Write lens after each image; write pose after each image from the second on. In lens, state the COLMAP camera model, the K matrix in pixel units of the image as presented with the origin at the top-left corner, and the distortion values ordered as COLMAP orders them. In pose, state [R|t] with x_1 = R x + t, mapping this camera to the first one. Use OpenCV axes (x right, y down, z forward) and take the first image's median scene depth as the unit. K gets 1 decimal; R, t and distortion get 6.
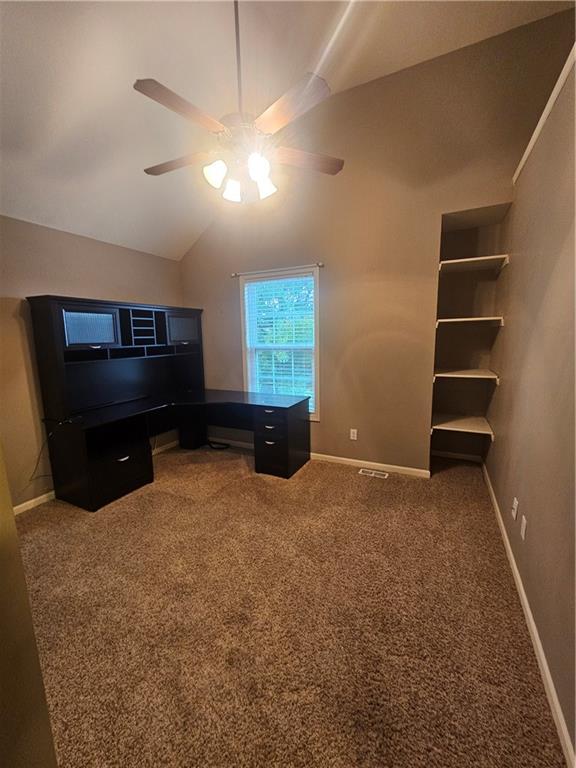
lens RADIAL K [[314.6, 0, 283.9], [0, 314.6, 385.6], [0, 0, 1]] dist [-0.001874, -0.000125]
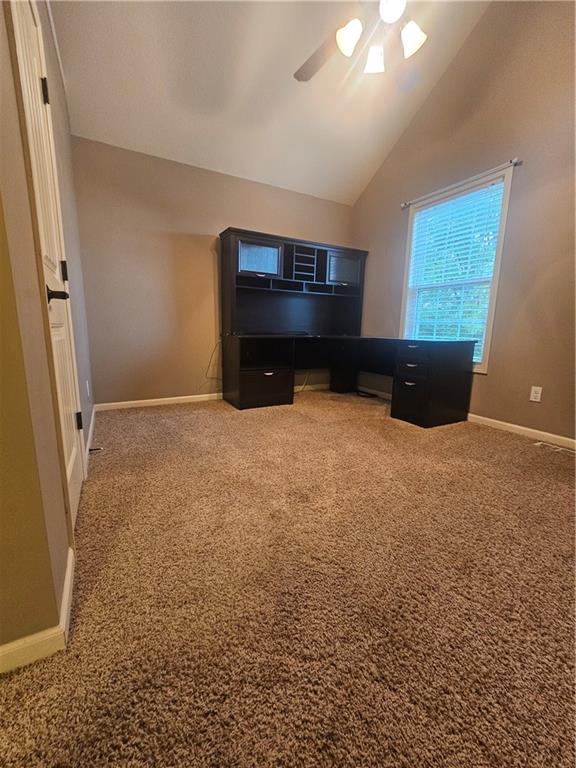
lens RADIAL K [[314.6, 0, 284.5], [0, 314.6, 384.2], [0, 0, 1]] dist [-0.001874, -0.000125]
pose [[0.819198, 0.135102, -0.557371, 0.155183], [-0.124154, 0.990588, 0.057635, 0.171781], [0.559911, 0.021985, 0.828261, 0.077343]]
